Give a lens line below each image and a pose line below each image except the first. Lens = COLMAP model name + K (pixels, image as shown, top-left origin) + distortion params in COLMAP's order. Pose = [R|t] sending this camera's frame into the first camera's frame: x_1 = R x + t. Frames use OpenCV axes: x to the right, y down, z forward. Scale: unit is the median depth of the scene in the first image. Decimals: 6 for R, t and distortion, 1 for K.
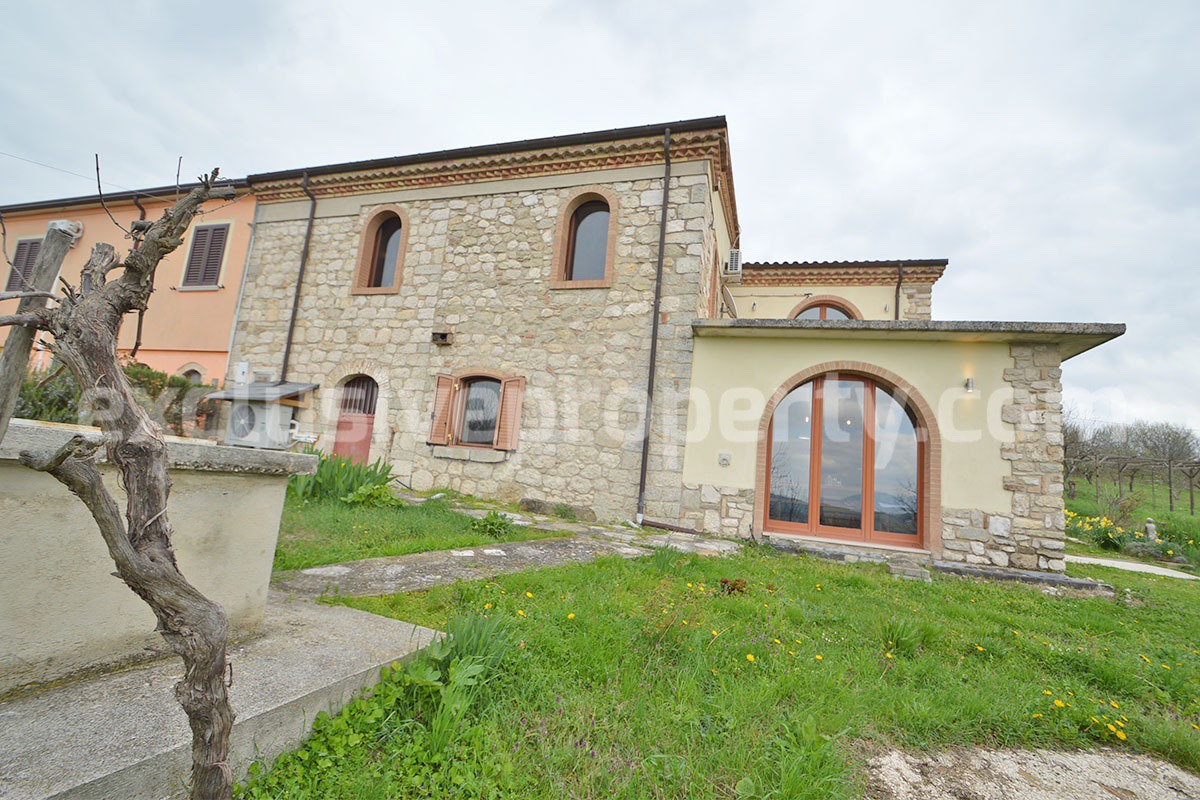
lens RADIAL K [[536.5, 0, 592.6], [0, 536.5, 406.2], [0, 0, 1]] dist [0.014979, -0.016078]
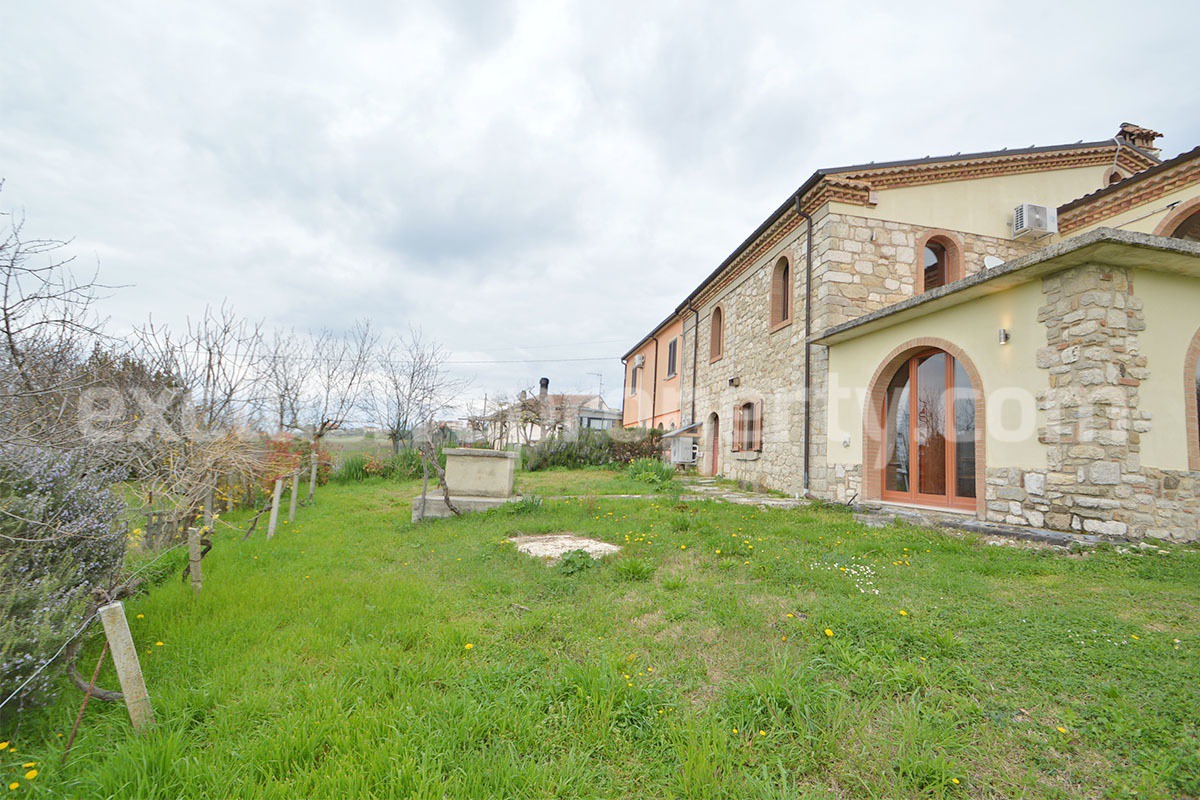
lens RADIAL K [[536.5, 0, 602.4], [0, 536.5, 404.1], [0, 0, 1]] dist [0.014979, -0.016078]
pose [[0.446678, -0.163593, -0.879611, 1.101842], [0.111550, 0.985653, -0.126668, 0.109255], [0.887713, -0.041541, 0.458518, -0.052334]]
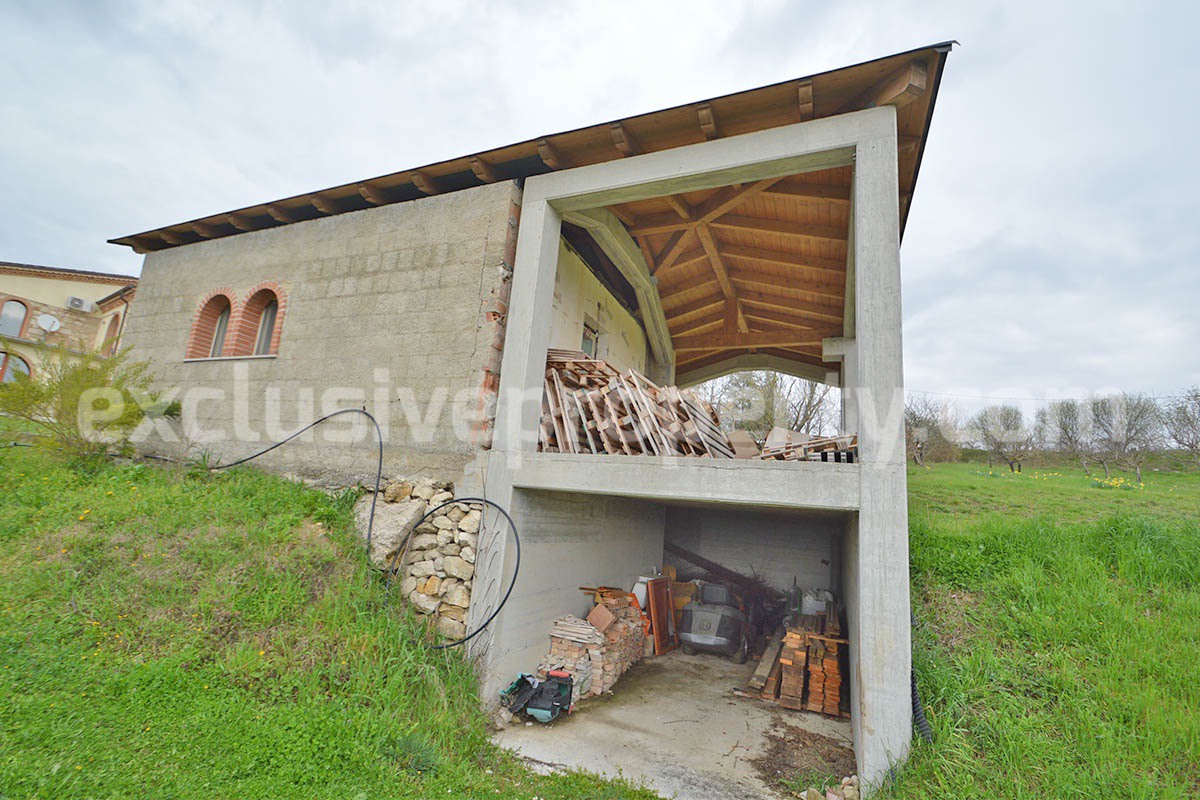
lens RADIAL K [[536.5, 0, 595.5], [0, 536.5, 406.4], [0, 0, 1]] dist [0.014979, -0.016078]
pose [[0.942836, -0.076287, -0.324407, 4.404312], [0.049966, 0.994803, -0.088716, 0.636945], [0.329489, 0.067435, 0.941748, -0.346153]]
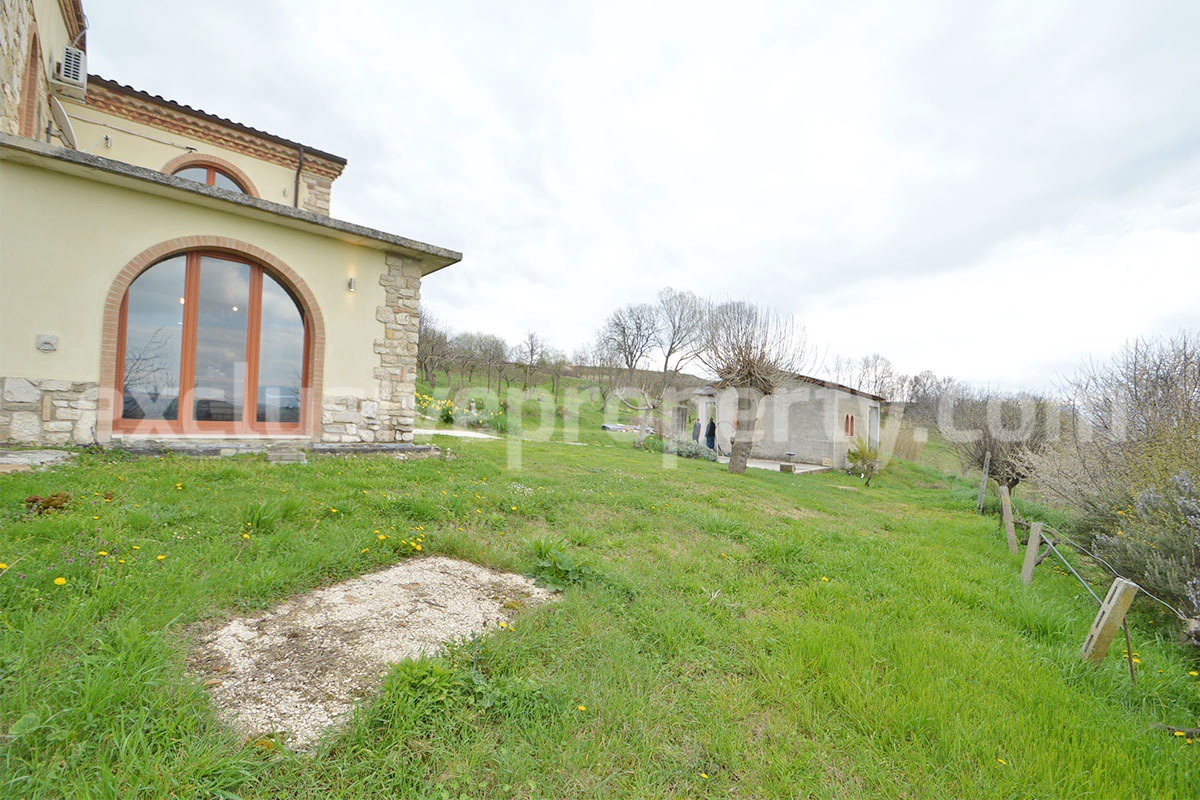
lens RADIAL K [[536.5, 0, 595.1], [0, 536.5, 408.1], [0, 0, 1]] dist [0.014979, -0.016078]
pose [[0.534632, -0.057479, 0.843128, 0.025146], [-0.109935, 0.984476, 0.136826, 0.004348], [-0.837904, -0.165840, 0.520013, -0.022895]]
